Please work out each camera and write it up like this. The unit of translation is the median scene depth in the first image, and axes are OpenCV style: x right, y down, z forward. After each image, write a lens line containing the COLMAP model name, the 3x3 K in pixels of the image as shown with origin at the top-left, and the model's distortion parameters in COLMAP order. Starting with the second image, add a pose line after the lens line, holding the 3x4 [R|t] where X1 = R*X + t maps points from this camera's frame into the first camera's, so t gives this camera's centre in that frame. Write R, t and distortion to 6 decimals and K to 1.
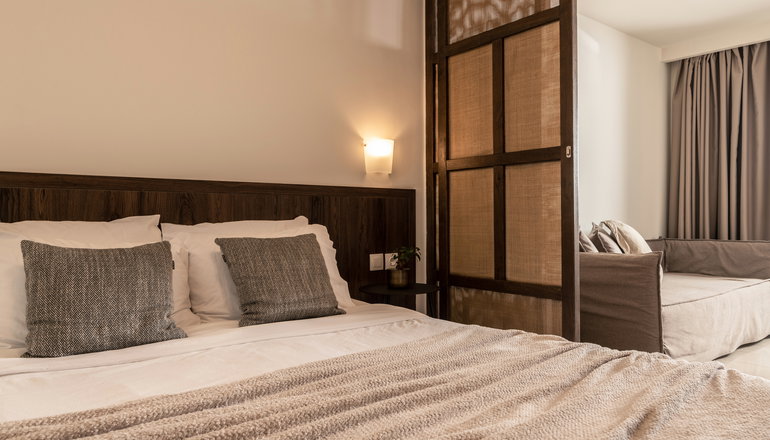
lens RADIAL K [[520.1, 0, 388.4], [0, 520.1, 213.6], [0, 0, 1]] dist [0.002946, 0.003303]
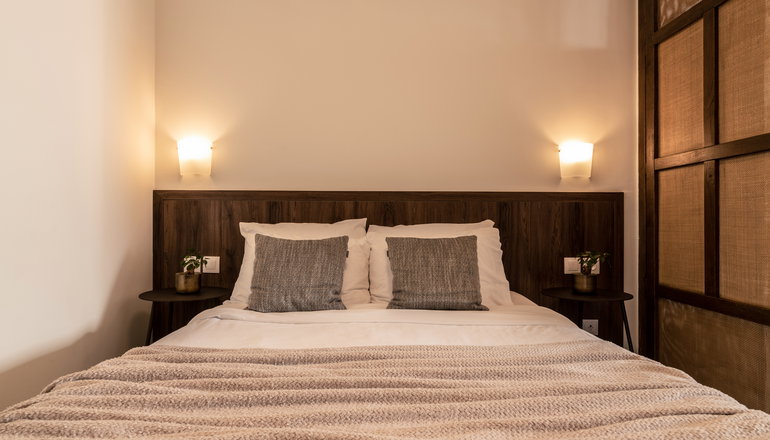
lens RADIAL K [[436.8, 0, 385.0], [0, 436.8, 220.0], [0, 0, 1]] dist [0.002228, 0.001021]
pose [[0.793409, 0.002654, -0.608683, 0.229452], [0.000071, 0.999990, 0.004453, 0.000875], [0.608689, -0.003576, 0.793401, 0.119143]]
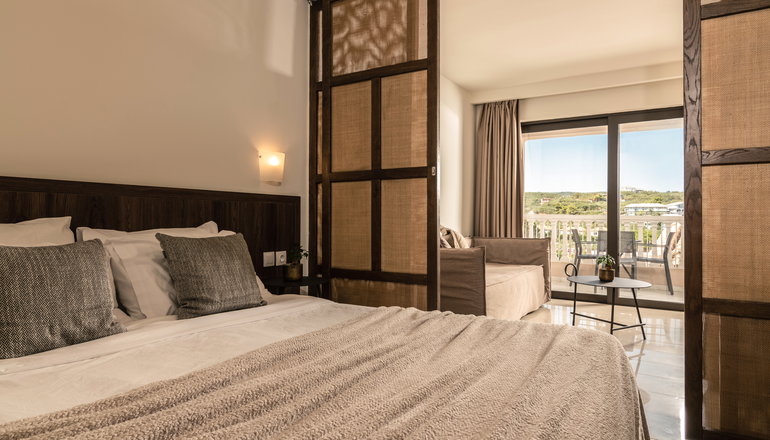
lens RADIAL K [[454.1, 0, 385.0], [0, 454.1, 220.0], [0, 0, 1]] dist [-0.001751, -0.000061]
pose [[0.940544, 0.006114, 0.339616, -0.137528], [-0.008638, 0.999945, 0.005921, -0.001683], [-0.339561, -0.008502, 0.940546, -0.028935]]
